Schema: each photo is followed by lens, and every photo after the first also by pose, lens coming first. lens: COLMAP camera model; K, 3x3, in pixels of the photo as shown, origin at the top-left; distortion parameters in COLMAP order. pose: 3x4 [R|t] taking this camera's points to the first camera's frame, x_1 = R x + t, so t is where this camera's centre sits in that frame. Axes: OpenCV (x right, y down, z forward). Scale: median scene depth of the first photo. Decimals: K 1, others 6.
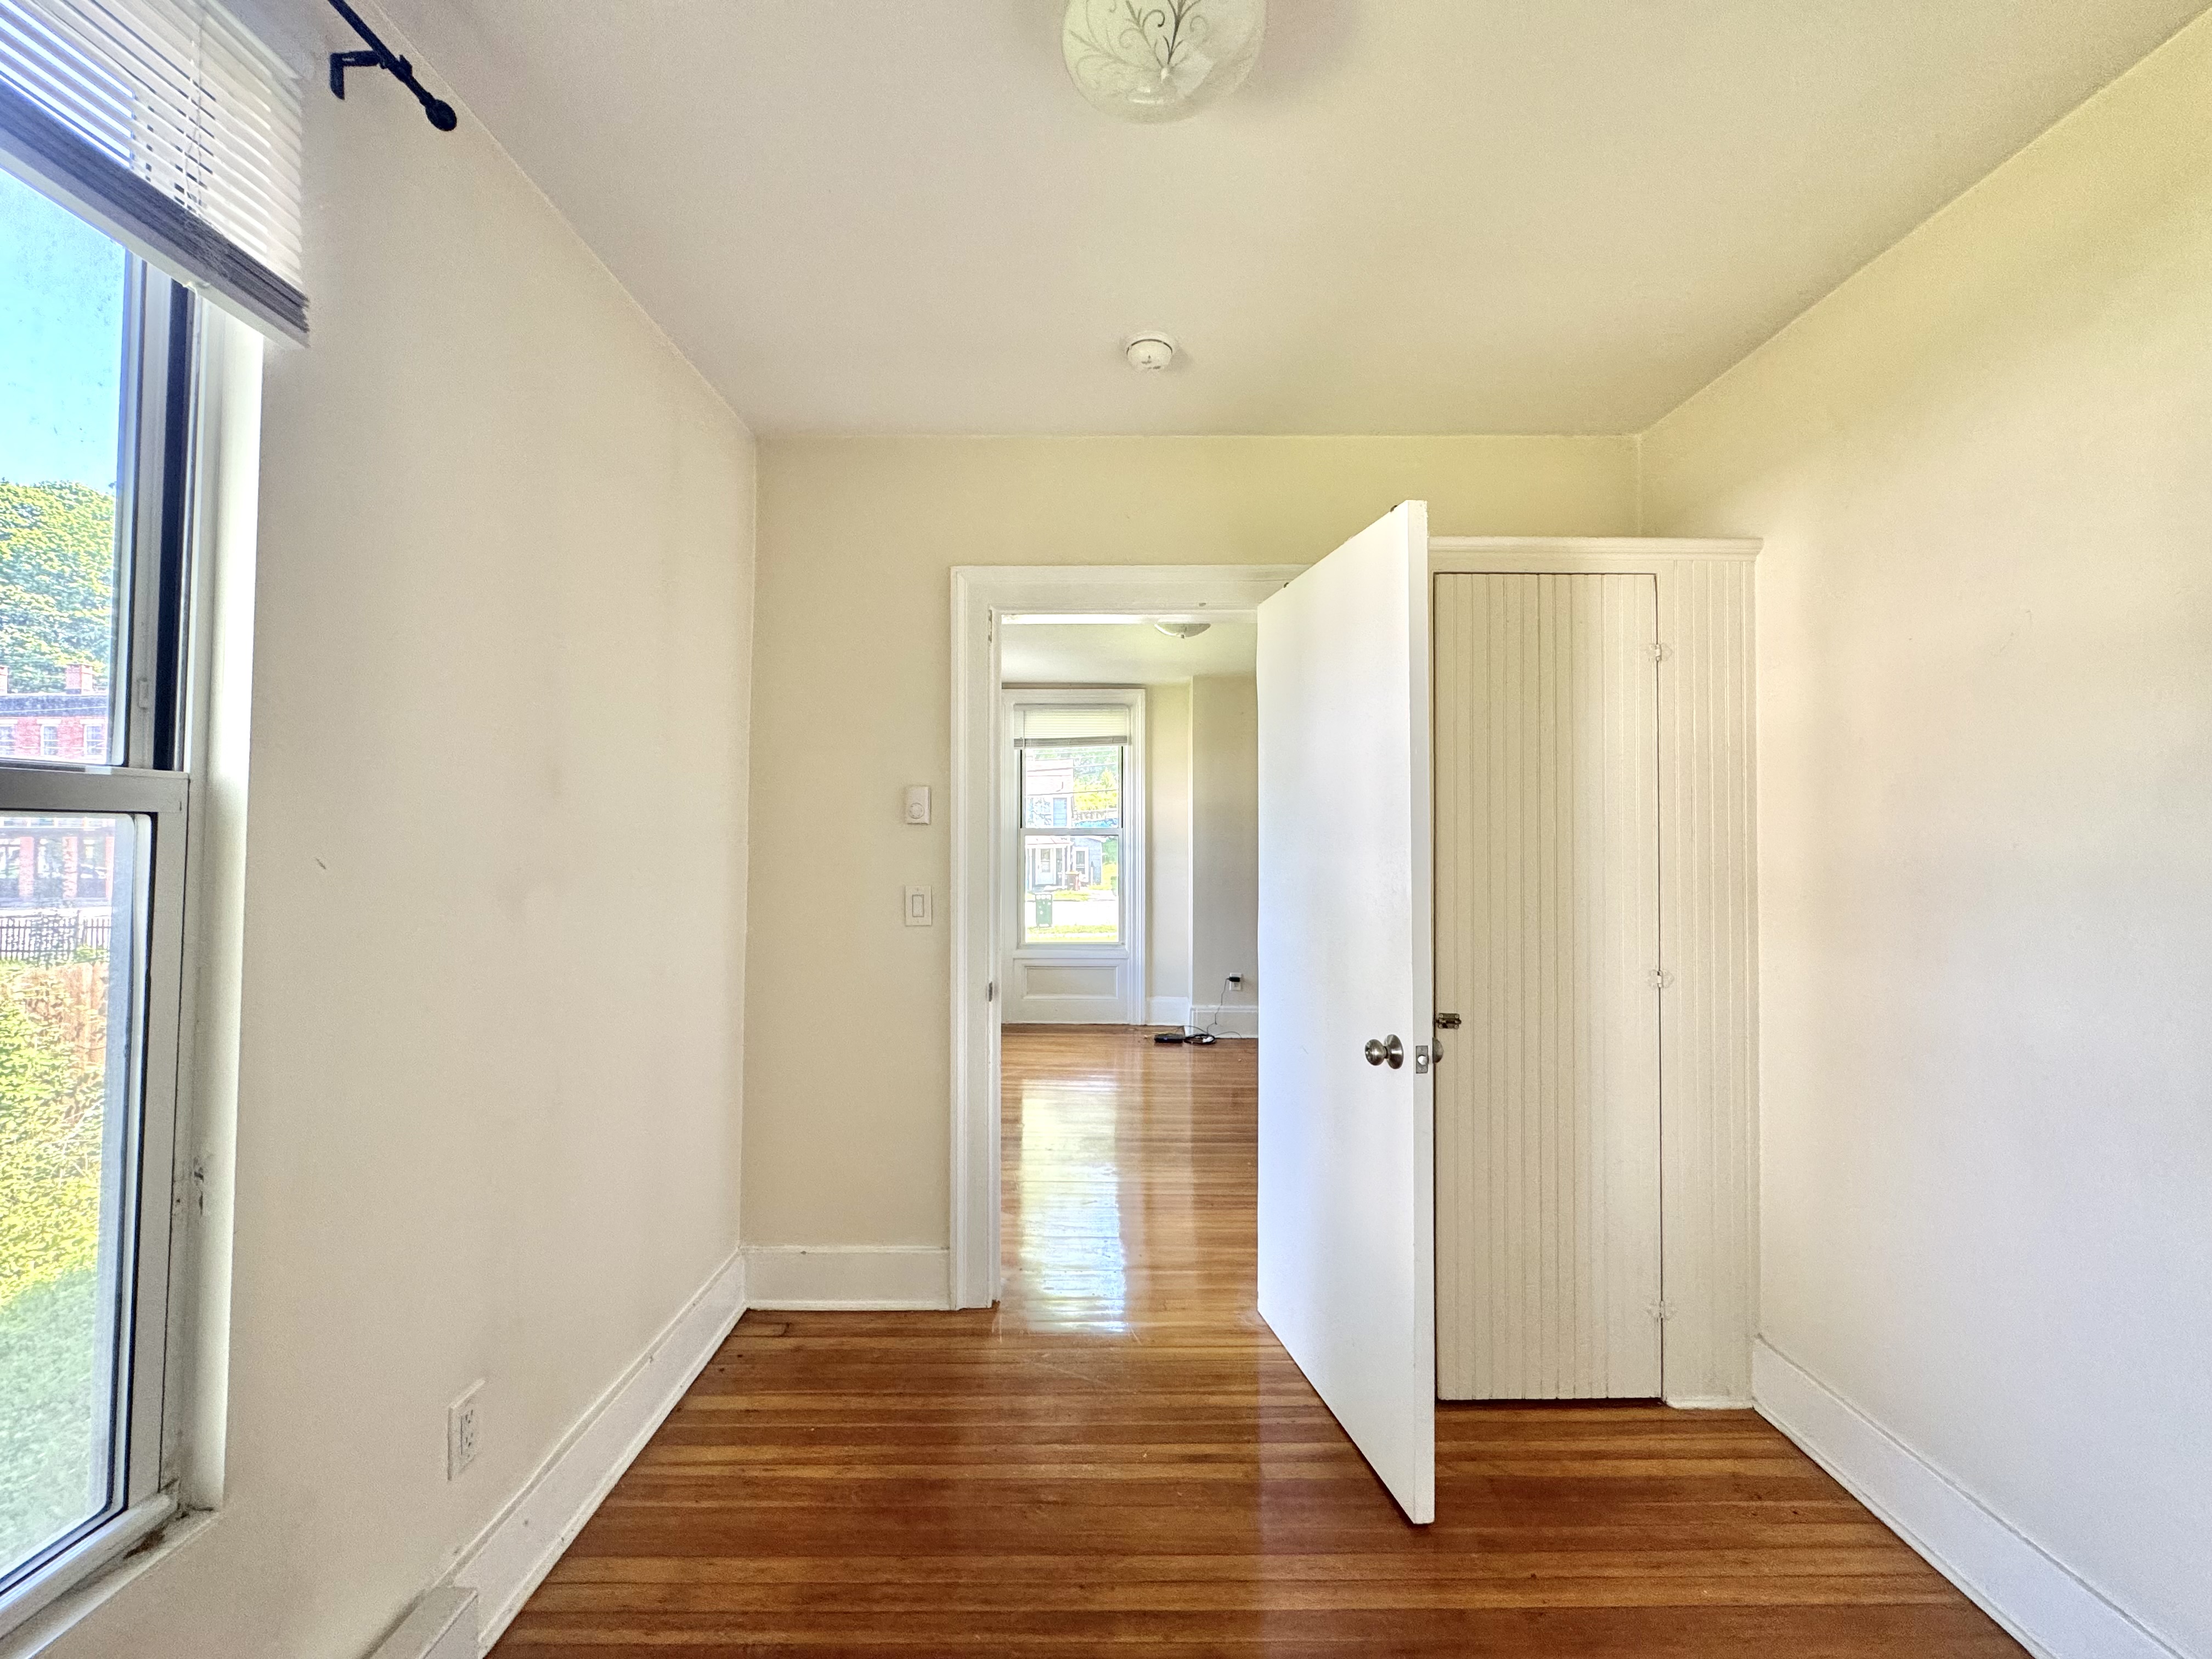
lens RADIAL K [[883.2, 0, 1106.7], [0, 883.2, 827.9], [0, 0, 1]] dist [-0.002364, 0.000321]
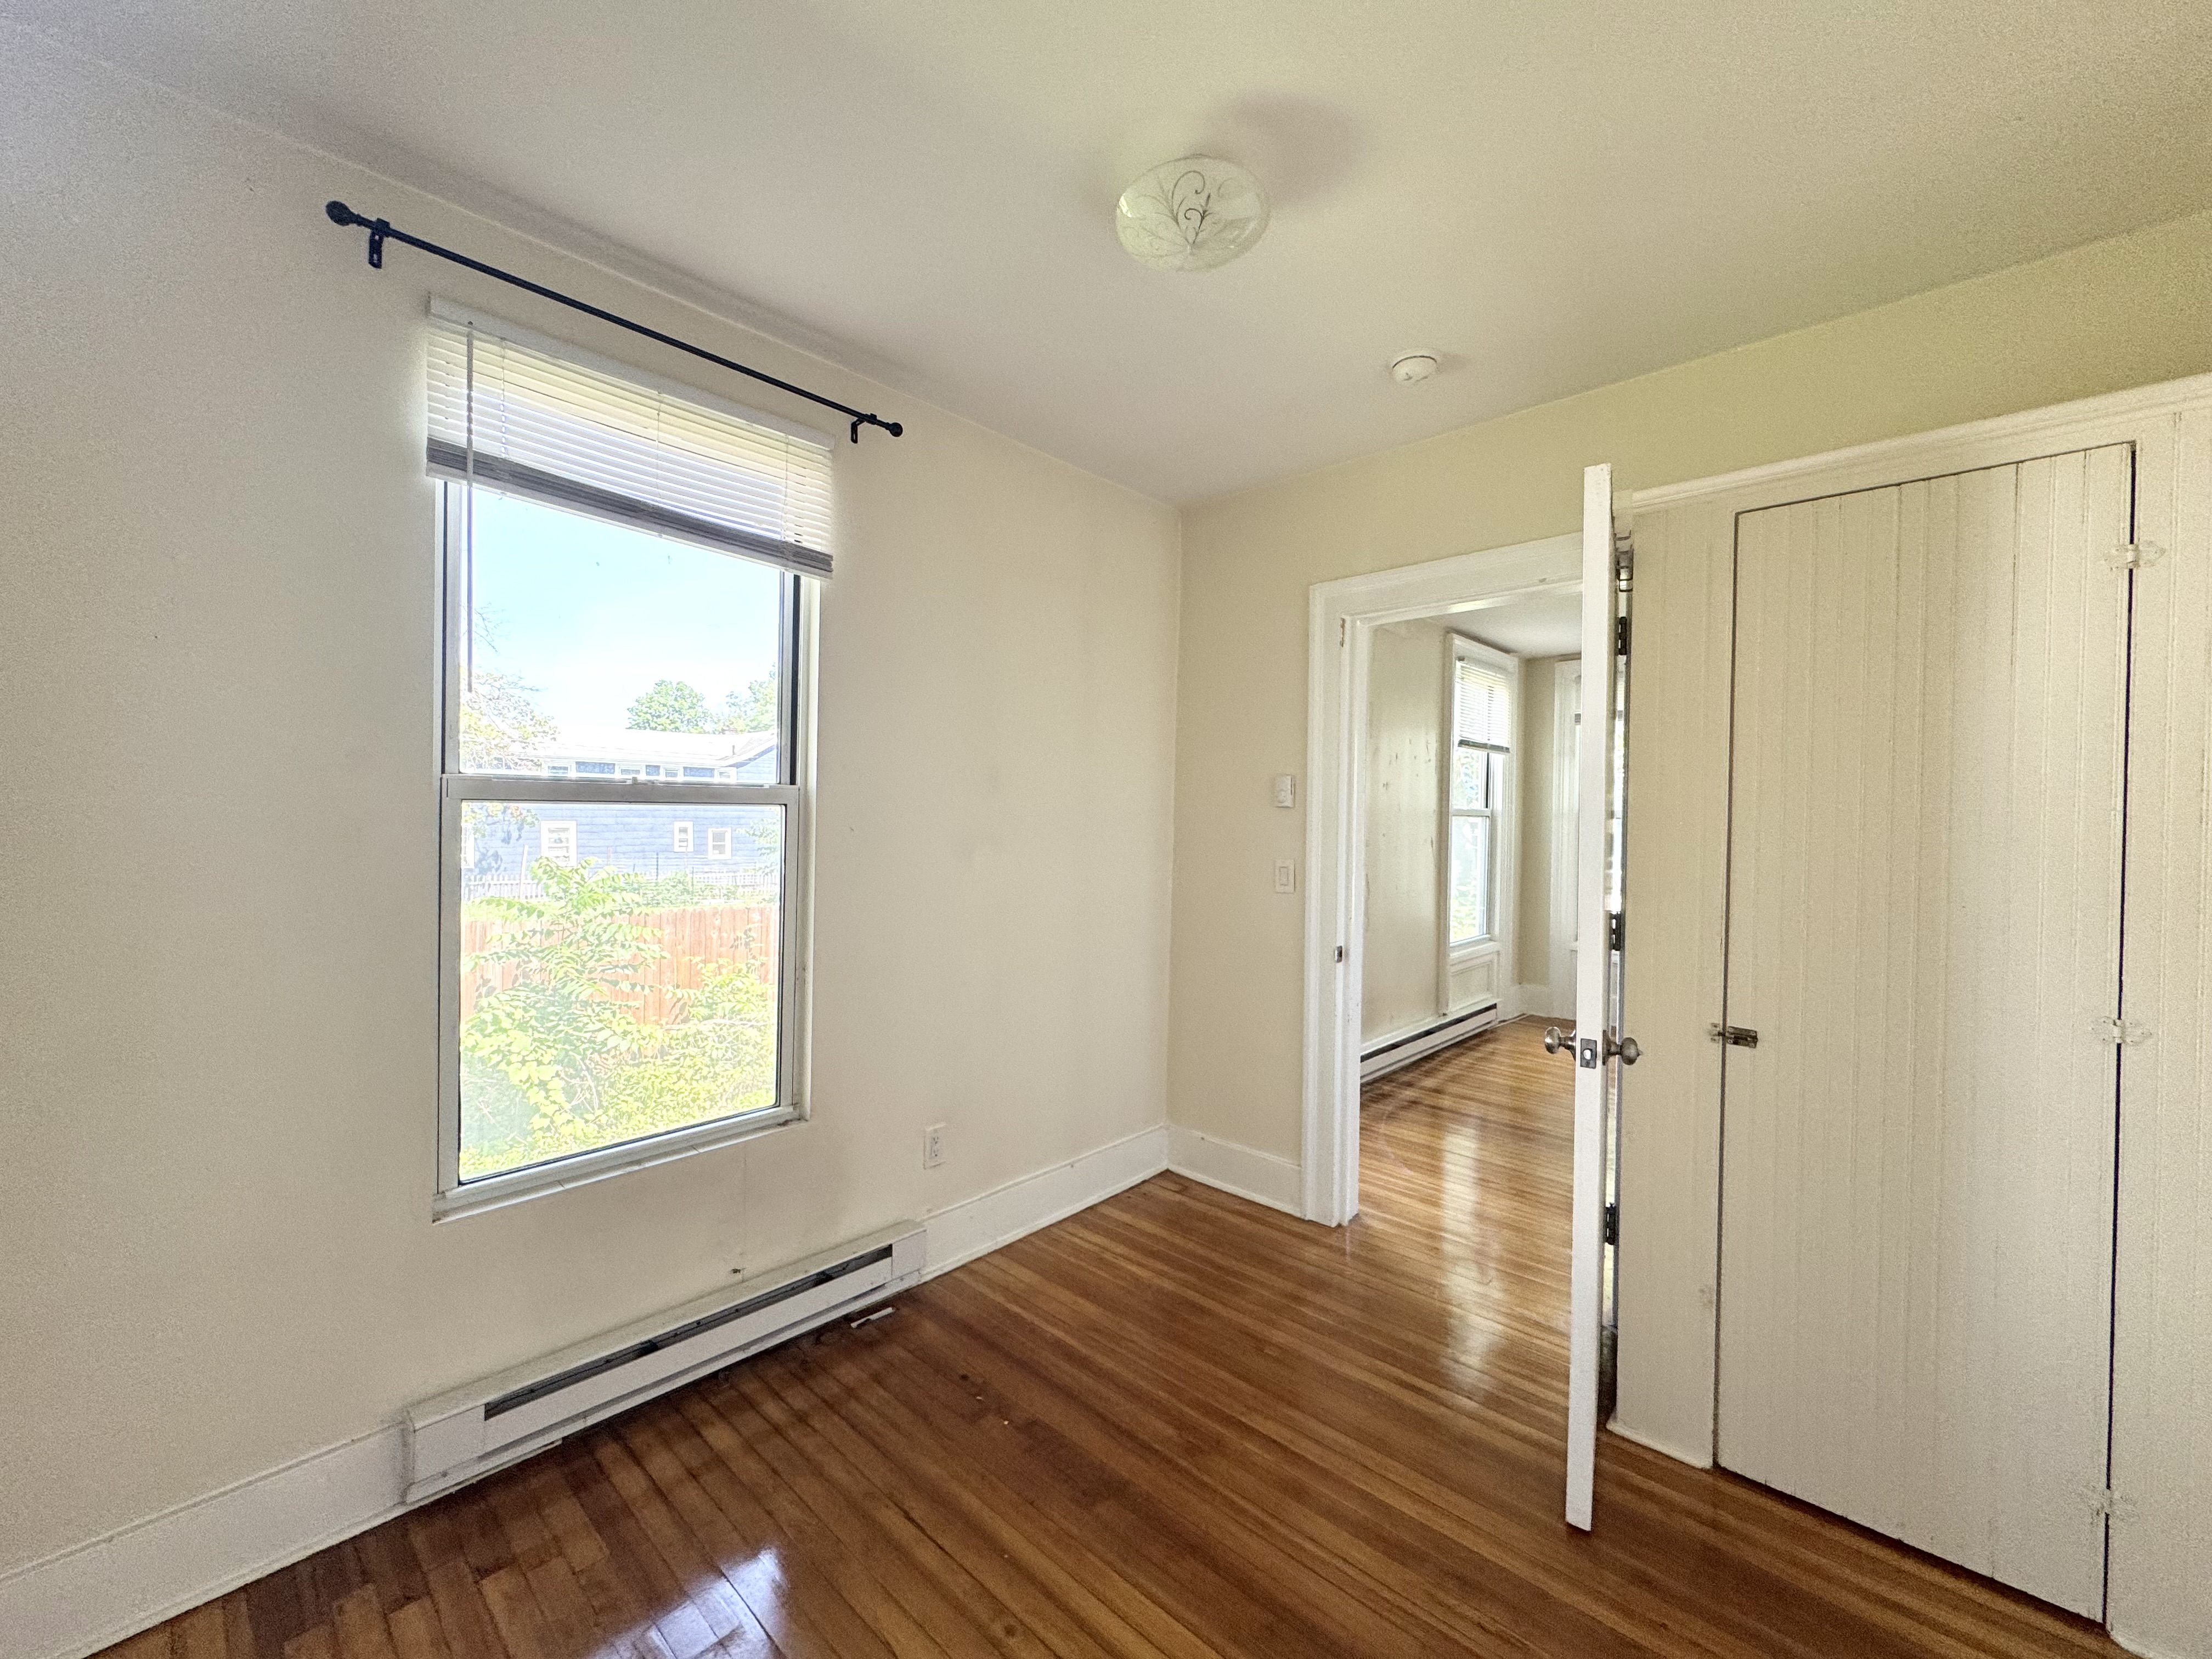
lens RADIAL K [[883.2, 0, 1106.7], [0, 883.2, 827.9], [0, 0, 1]] dist [-0.002364, 0.000321]
pose [[0.730996, 0.014529, -0.682227, 0.562814], [-0.001137, 0.999798, 0.020073, -0.001108], [0.682381, -0.013897, 0.730865, -0.048905]]
